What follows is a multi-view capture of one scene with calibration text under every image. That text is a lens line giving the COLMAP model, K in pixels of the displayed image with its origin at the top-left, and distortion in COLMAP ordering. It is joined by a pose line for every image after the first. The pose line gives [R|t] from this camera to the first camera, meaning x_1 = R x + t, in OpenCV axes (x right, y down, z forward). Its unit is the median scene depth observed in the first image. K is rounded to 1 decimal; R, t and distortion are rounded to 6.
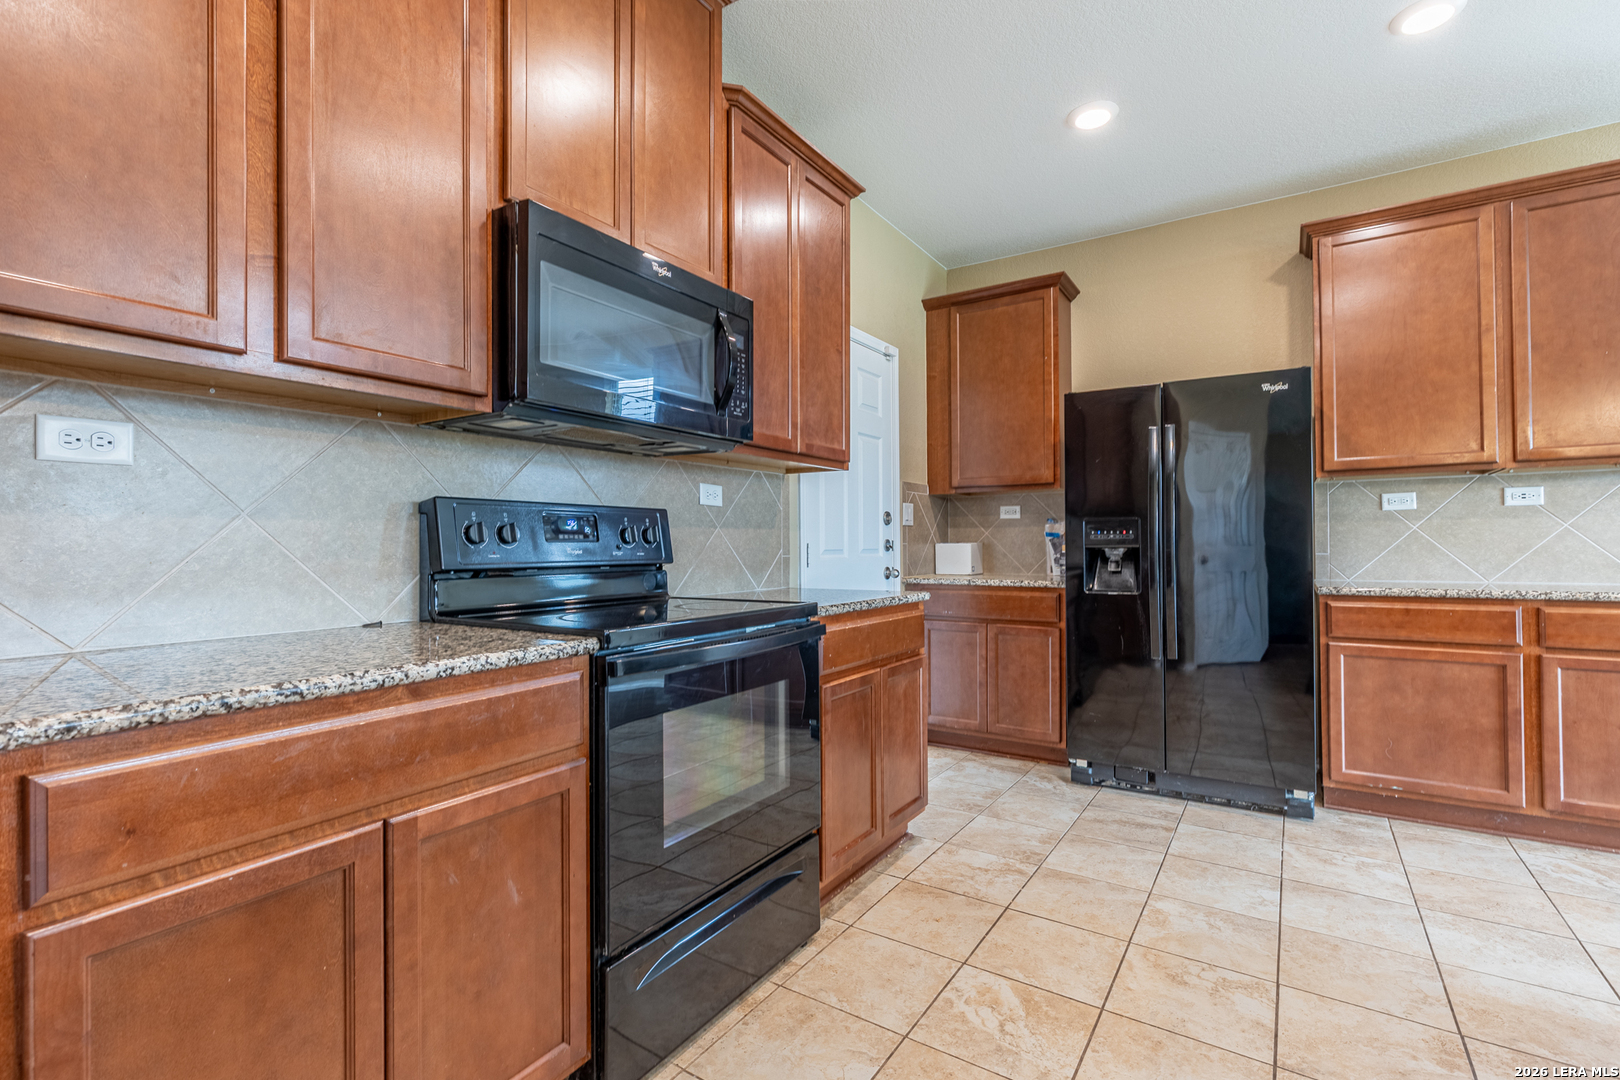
lens RADIAL K [[730.0, 0, 833.0], [0, 730.0, 535.7], [0, 0, 1]] dist [0.008263, -0.000299]
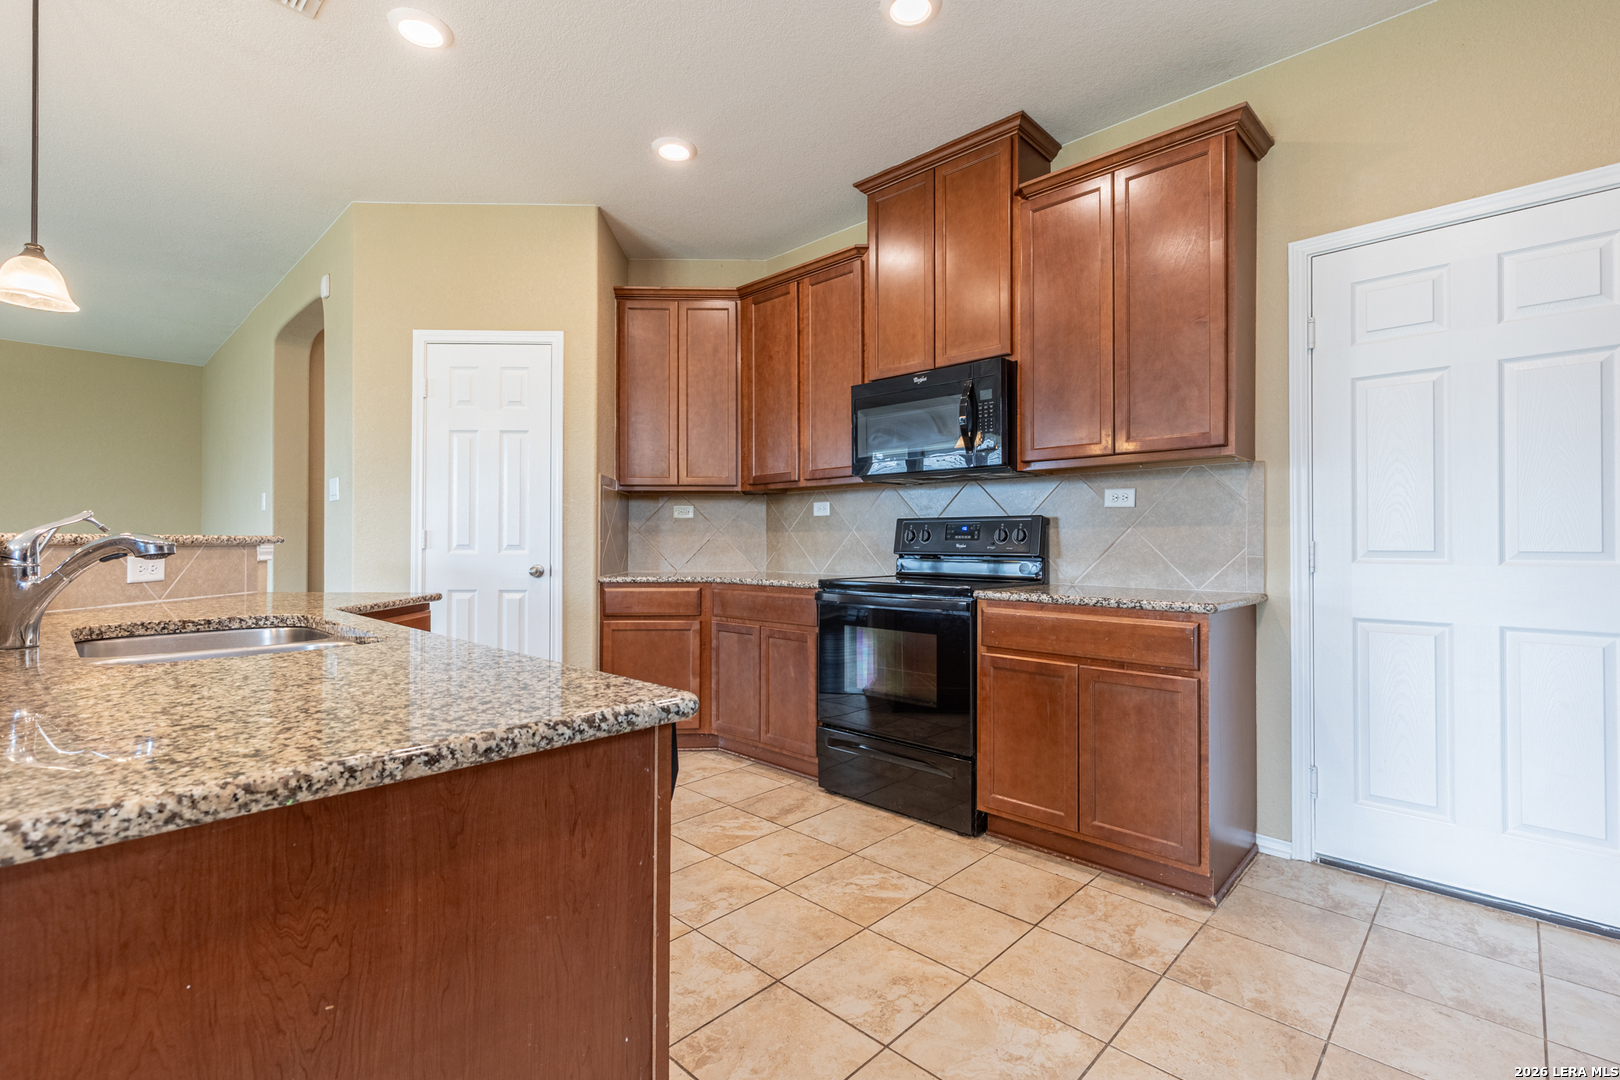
lens RADIAL K [[730.0, 0, 804.2], [0, 730.0, 538.3], [0, 0, 1]] dist [0.008263, -0.000299]
pose [[-0.203281, -0.000061, -0.979120, 0.981479], [0.009721, 0.999951, -0.002081, 0.002915], [0.979072, -0.009941, -0.203270, 0.720659]]
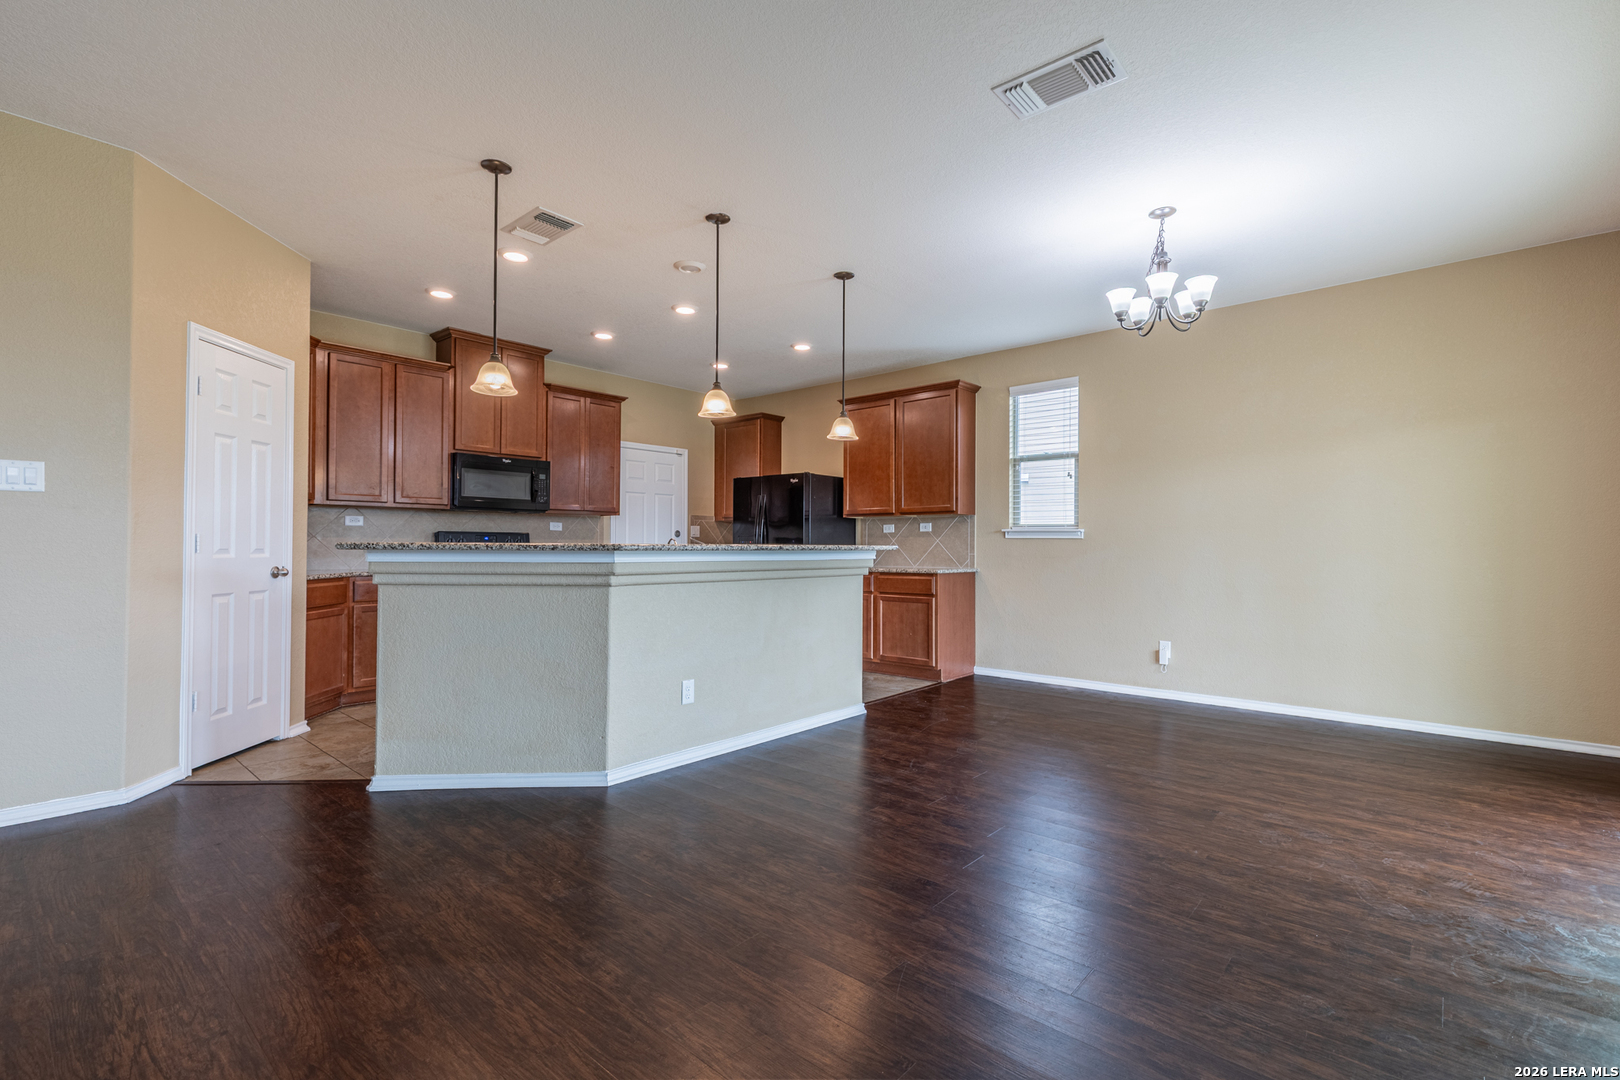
lens RADIAL K [[730.0, 0, 826.0], [0, 730.0, 539.6], [0, 0, 1]] dist [0.008263, -0.000299]
pose [[0.989037, 0.008075, -0.147449, 1.089090], [-0.007869, 0.999967, 0.001981, -0.022361], [0.147460, -0.000799, 0.989068, -1.315078]]
